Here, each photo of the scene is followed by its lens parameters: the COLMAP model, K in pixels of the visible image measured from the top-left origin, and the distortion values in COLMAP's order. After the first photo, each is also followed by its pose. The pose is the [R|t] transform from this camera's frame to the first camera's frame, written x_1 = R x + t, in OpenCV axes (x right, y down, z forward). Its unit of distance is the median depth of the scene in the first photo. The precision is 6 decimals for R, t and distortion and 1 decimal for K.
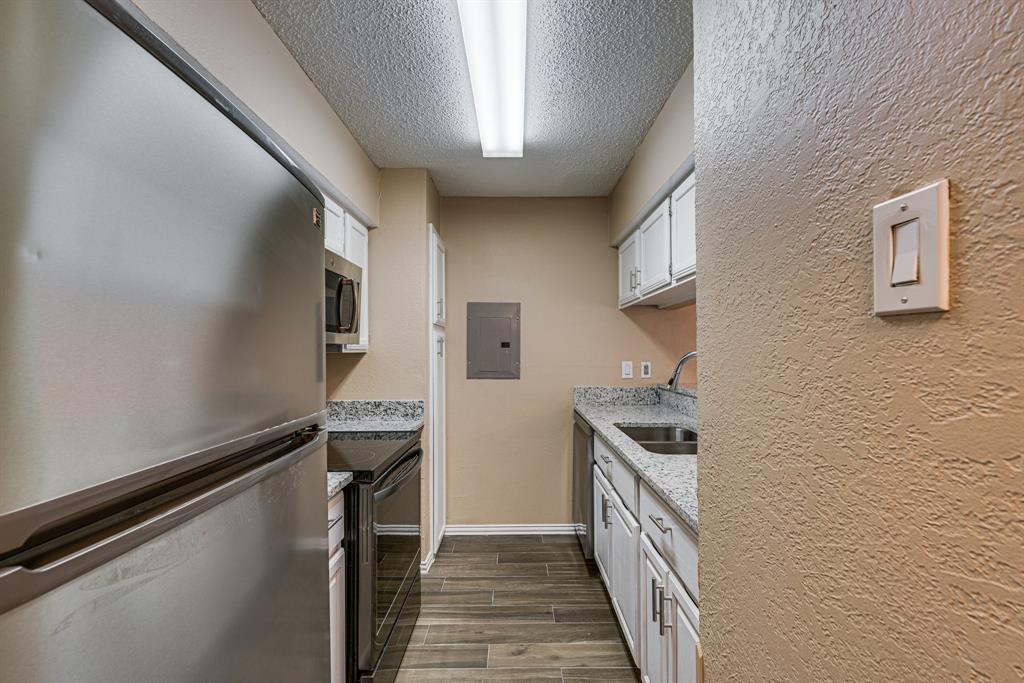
lens RADIAL K [[445.1, 0, 512.9], [0, 445.1, 347.2], [0, 0, 1]] dist [0.002879, 0.001011]
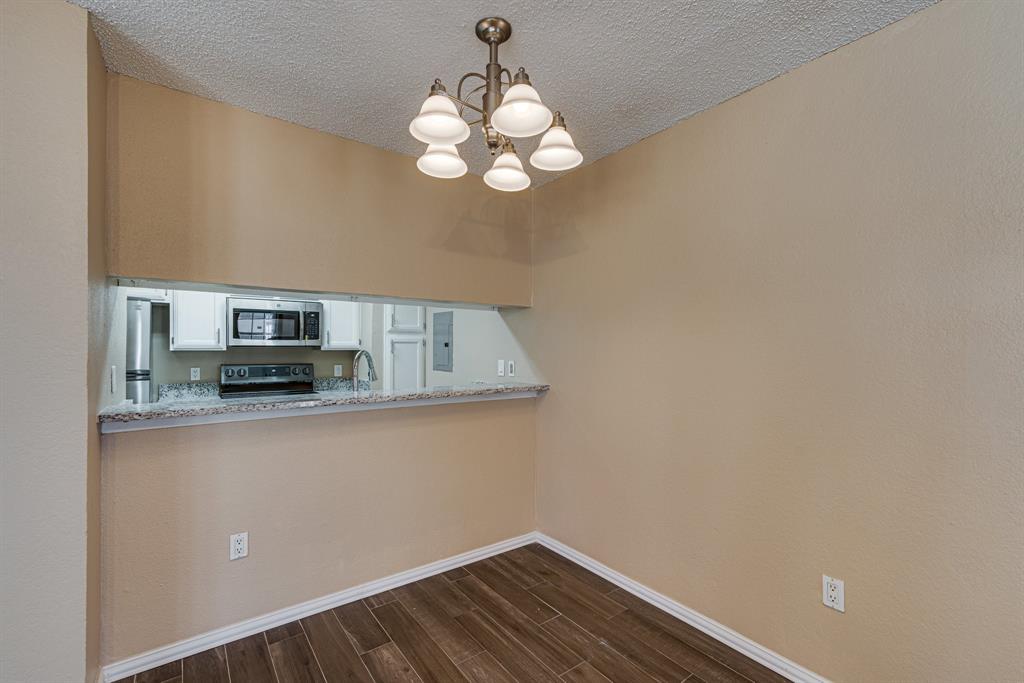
lens RADIAL K [[445.1, 0, 513.3], [0, 445.1, 348.0], [0, 0, 1]] dist [0.002879, 0.001011]
pose [[0.595646, 0.003672, -0.803239, 1.142524], [0.002631, 0.999975, 0.006522, -0.003175], [0.803243, -0.005998, 0.595621, 0.401979]]
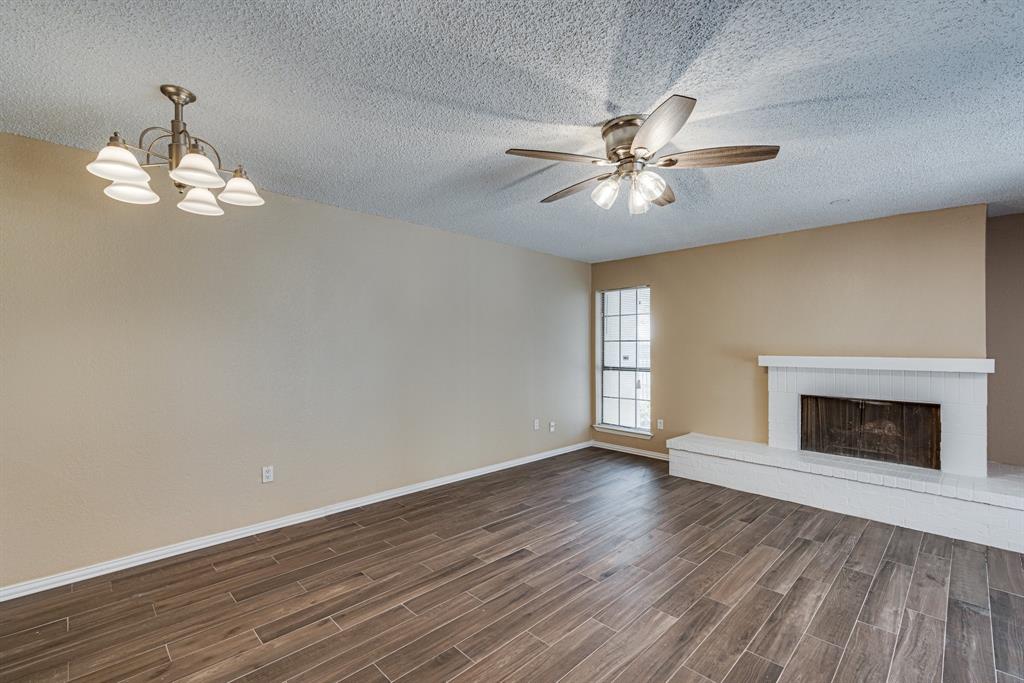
lens RADIAL K [[445.1, 0, 514.4], [0, 445.1, 349.6], [0, 0, 1]] dist [0.002879, 0.001011]
pose [[0.711552, 0.003066, 0.702627, 0.630734], [-0.009983, 0.999934, 0.005747, -0.002455], [-0.702563, -0.011104, 0.711535, -0.090227]]
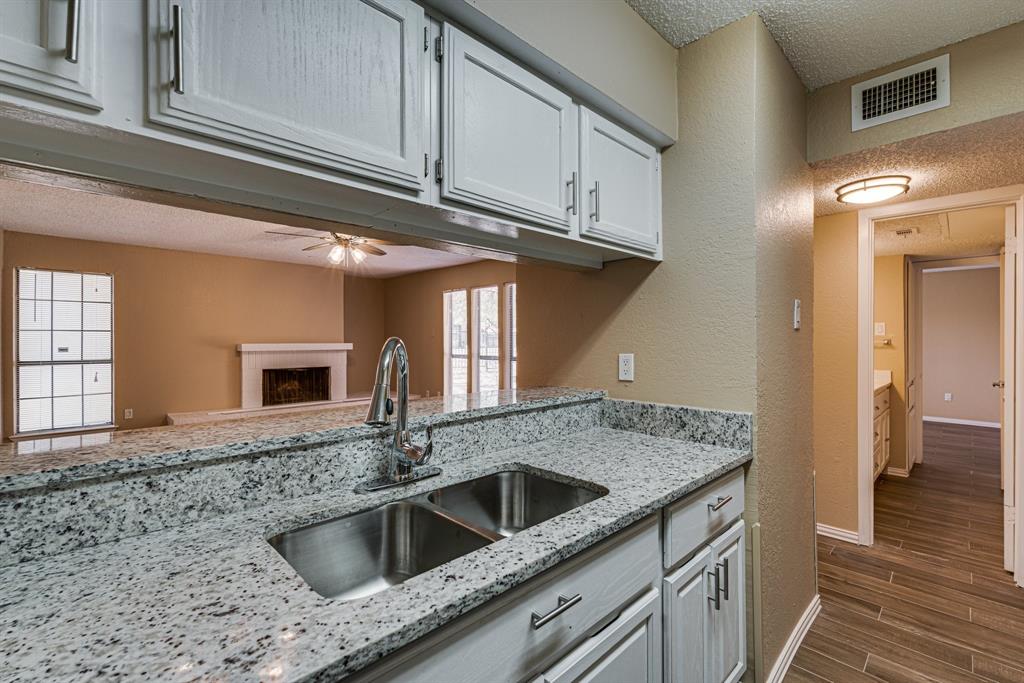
lens RADIAL K [[445.1, 0, 508.7], [0, 445.1, 337.2], [0, 0, 1]] dist [0.002879, 0.001011]
pose [[-0.695765, 0.006021, 0.718244, -0.033876], [-0.002091, 0.999944, -0.010407, 0.005295], [-0.718266, -0.008743, -0.695714, 0.857430]]
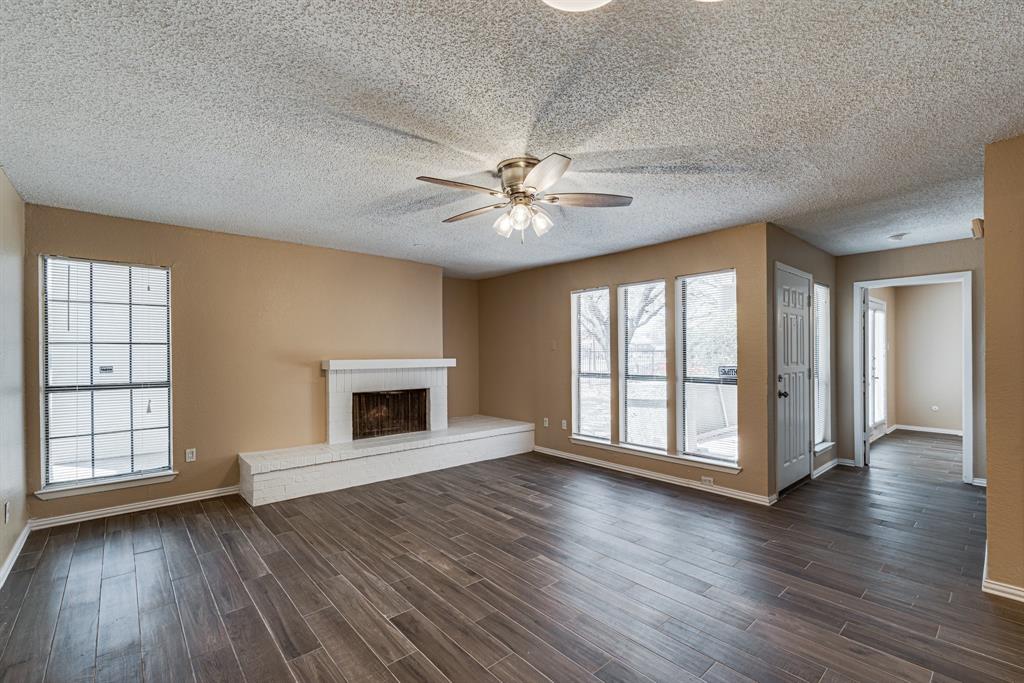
lens RADIAL K [[445.1, 0, 512.9], [0, 445.1, 352.8], [0, 0, 1]] dist [0.002879, 0.001011]
pose [[-0.658746, 0.006162, 0.752340, 0.639810], [0.002035, 0.999977, -0.006409, 0.002695], [-0.752362, -0.002691, -0.658744, 0.858765]]
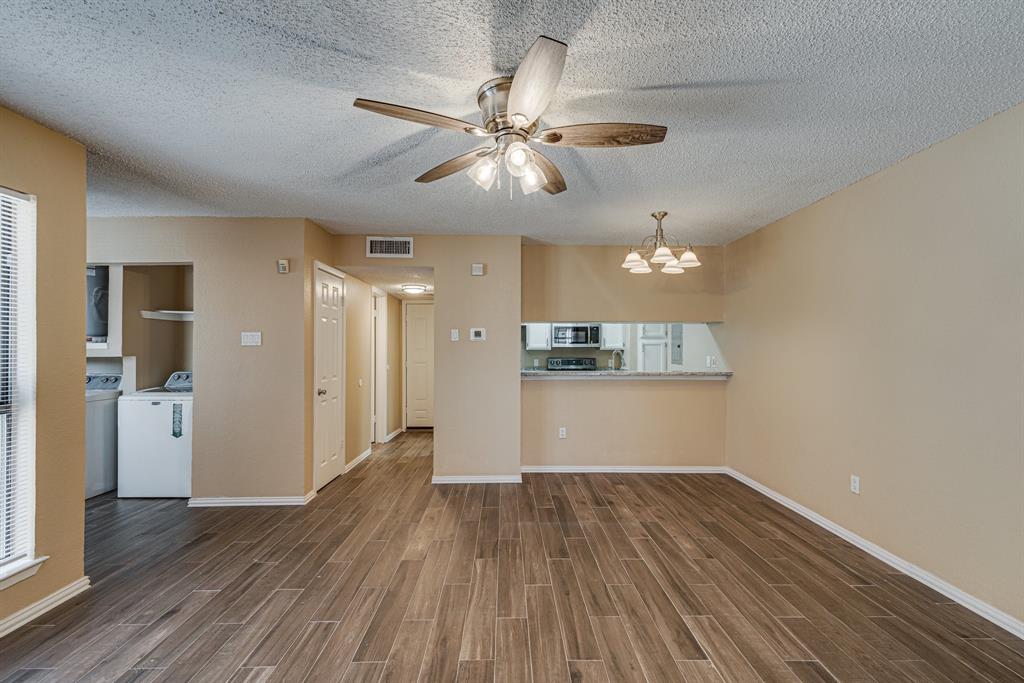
lens RADIAL K [[445.1, 0, 514.6], [0, 445.1, 347.4], [0, 0, 1]] dist [0.002879, 0.001011]
pose [[0.018058, 0.000834, -0.999837, 1.882174], [0.006868, 0.999976, 0.000958, -0.006167], [0.999813, -0.006884, 0.018052, 0.279701]]
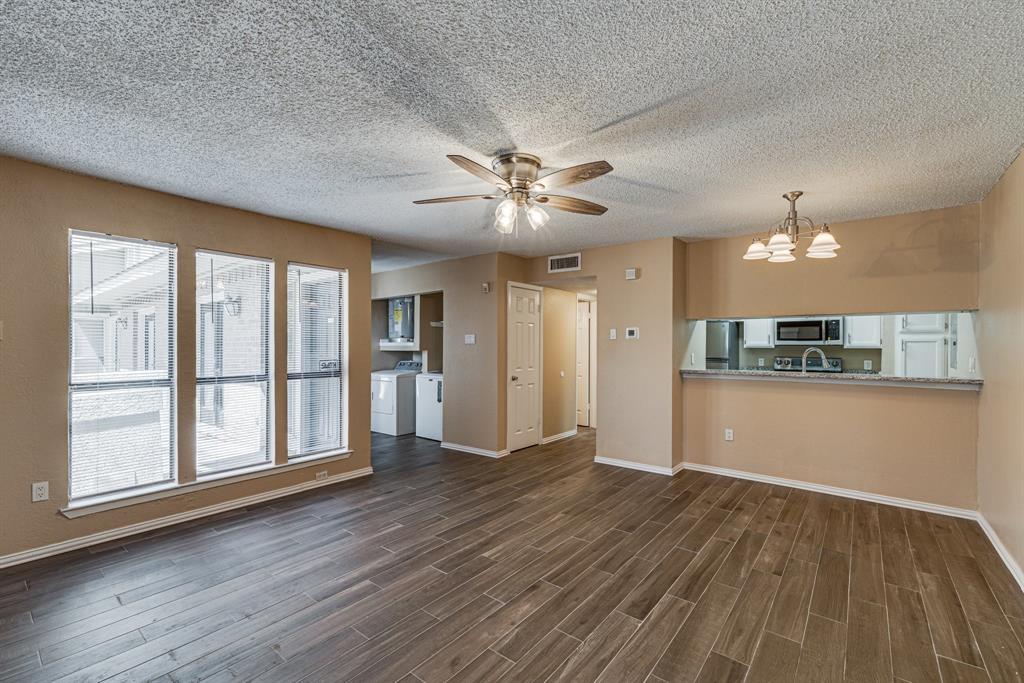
lens RADIAL K [[445.1, 0, 511.5], [0, 445.1, 347.3], [0, 0, 1]] dist [0.002879, 0.001011]
pose [[-0.625733, 0.004093, -0.780027, 1.938040], [0.005450, 0.999985, 0.000875, -0.001473], [0.780019, -0.003704, -0.625745, 0.814272]]
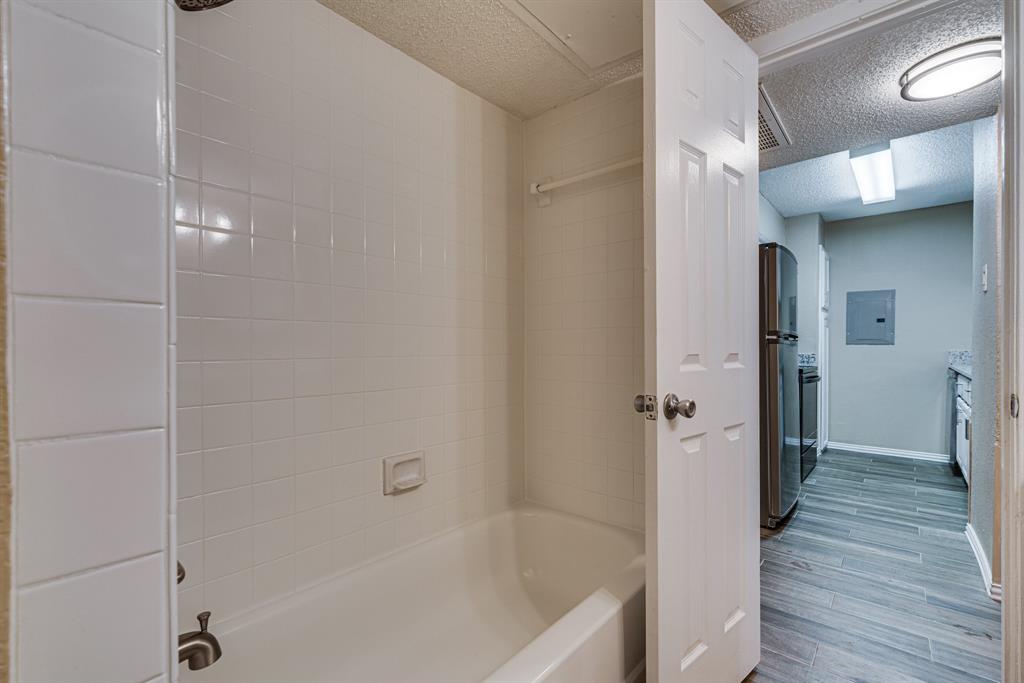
lens RADIAL K [[445.1, 0, 514.2], [0, 445.1, 350.7], [0, 0, 1]] dist [0.002879, 0.001011]
pose [[0.753727, 0.008343, -0.657134, 0.037555], [0.004142, 0.999839, 0.017445, 0.062108], [0.657174, -0.015871, 0.753572, -0.827607]]
